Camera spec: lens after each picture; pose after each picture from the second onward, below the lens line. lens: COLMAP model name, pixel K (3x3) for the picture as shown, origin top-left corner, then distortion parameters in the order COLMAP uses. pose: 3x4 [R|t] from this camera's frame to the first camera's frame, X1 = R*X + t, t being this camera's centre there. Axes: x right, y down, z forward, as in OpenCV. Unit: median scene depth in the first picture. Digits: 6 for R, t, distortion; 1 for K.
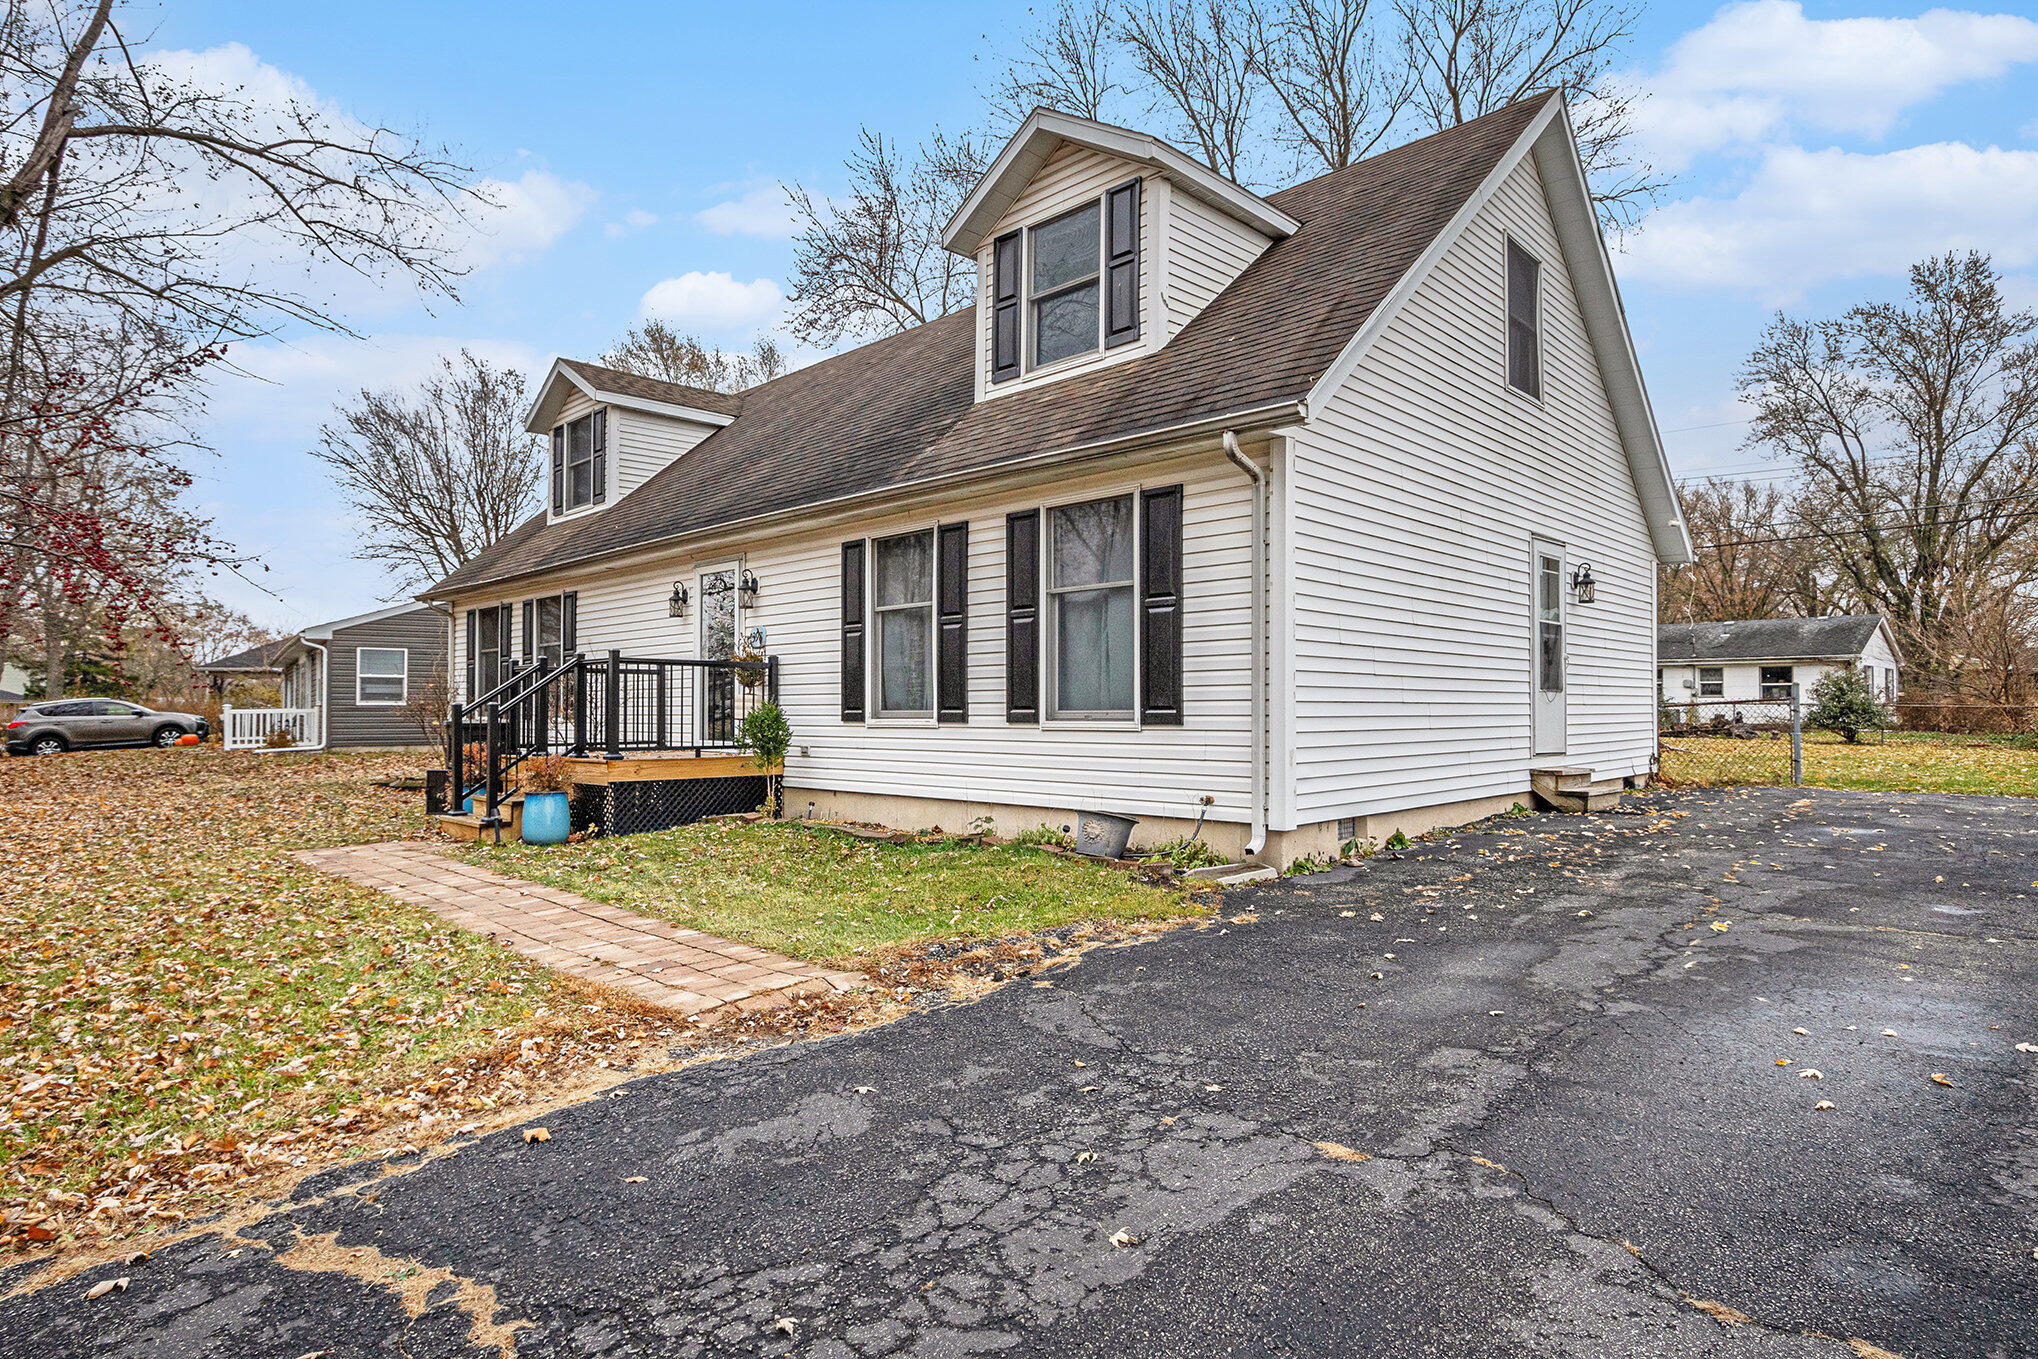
lens RADIAL K [[1105.0, 0, 1007.1], [0, 1105.0, 696.8], [0, 0, 1]] dist [-0.003976, -0.000229]
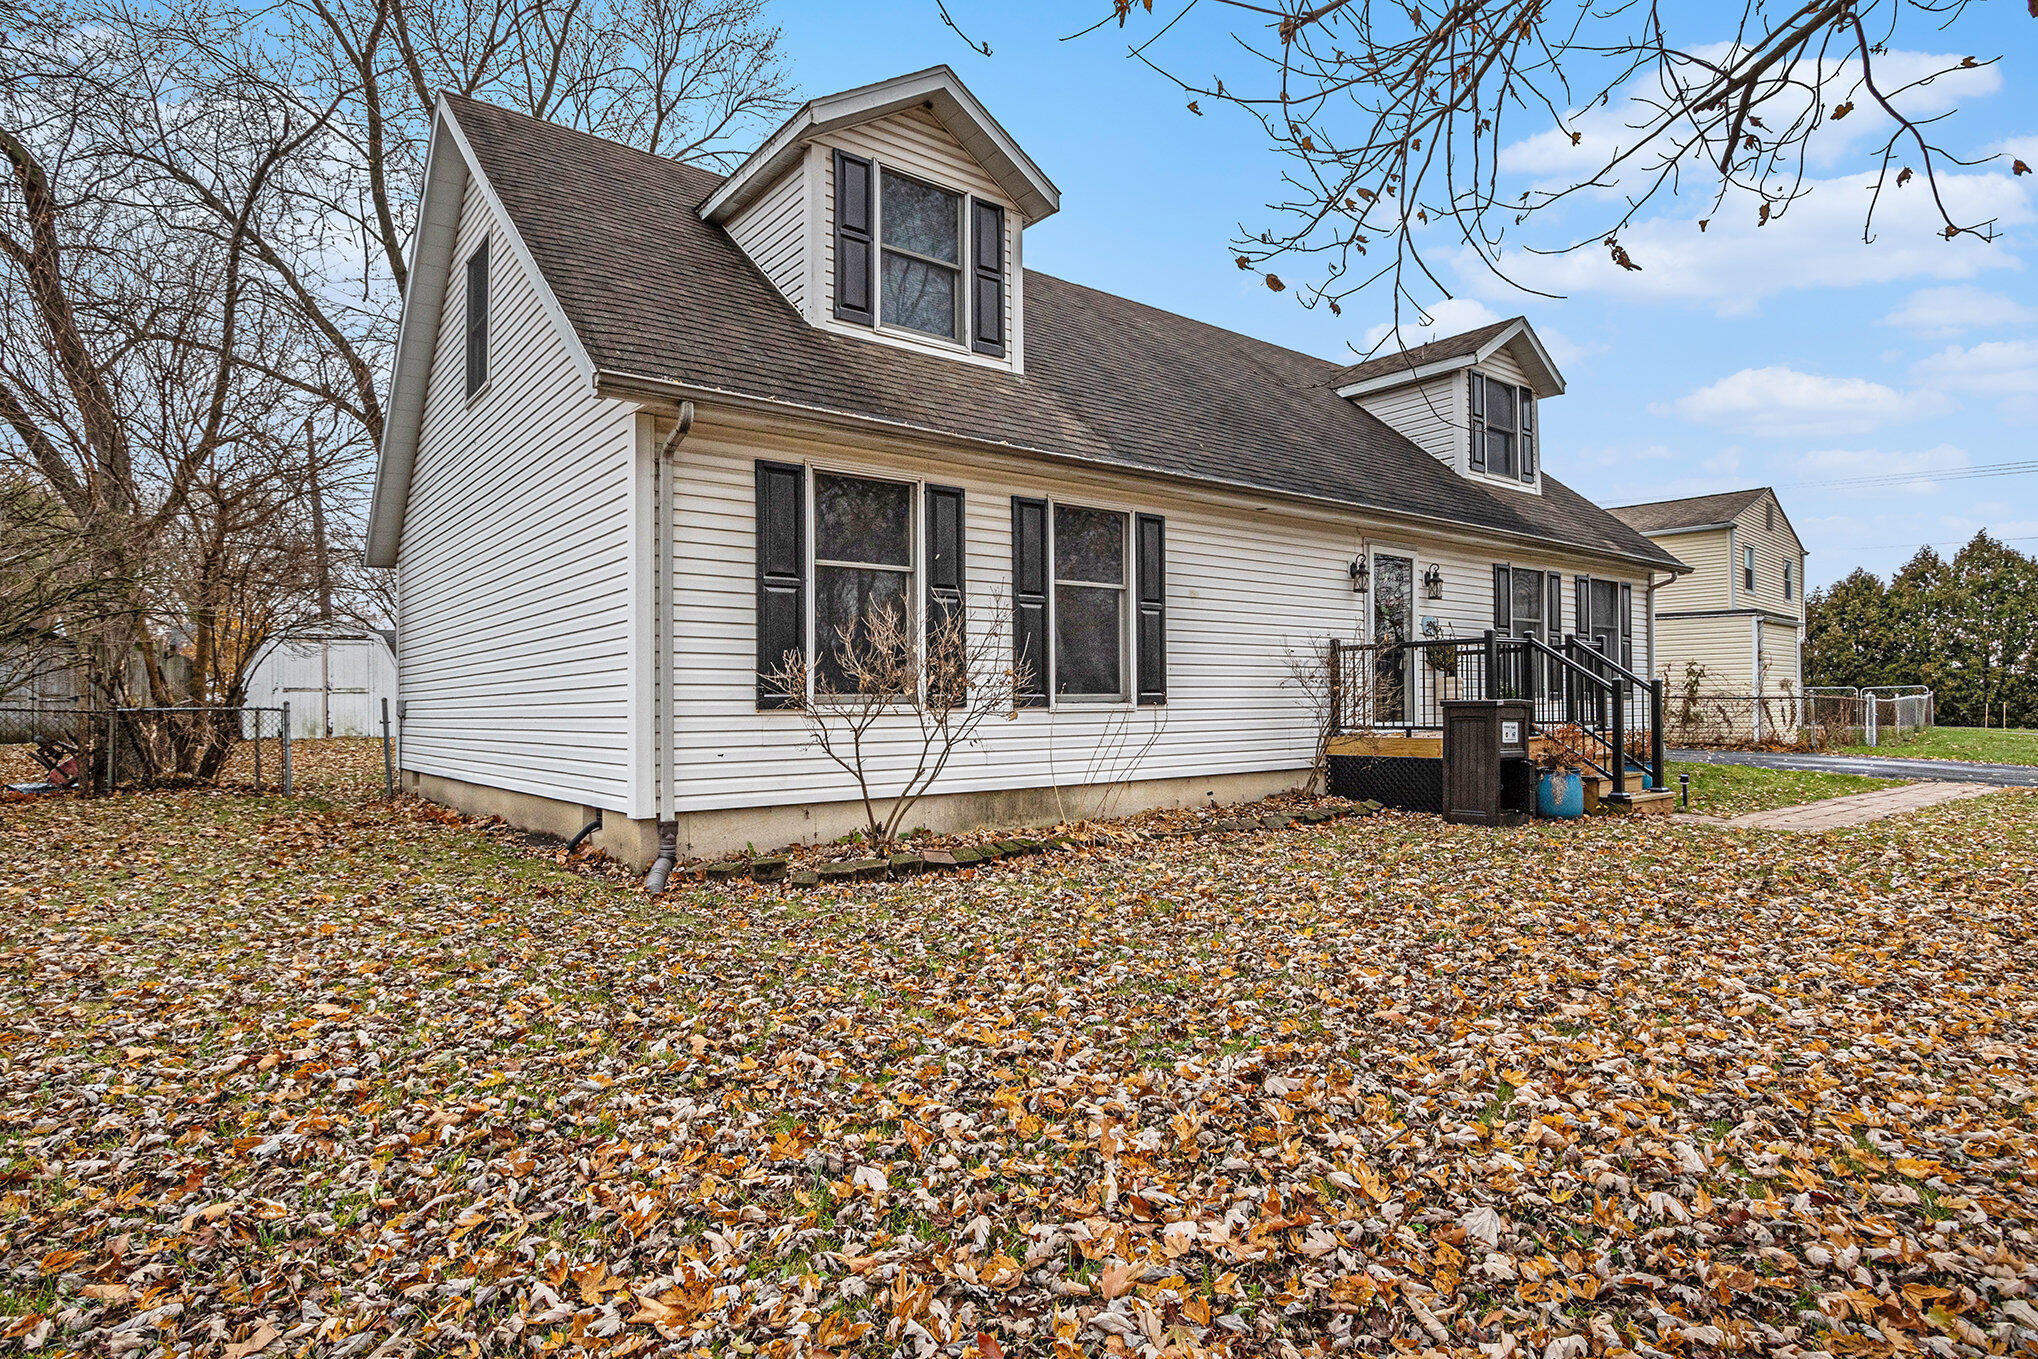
lens RADIAL K [[1105.0, 0, 1014.2], [0, 1105.0, 679.4], [0, 0, 1]] dist [-0.003976, -0.000229]
pose [[0.128424, 0.021192, 0.991493, -0.982995], [-0.006710, 0.999767, -0.020500, 0.019556], [-0.991697, -0.004021, 0.128536, 0.876289]]
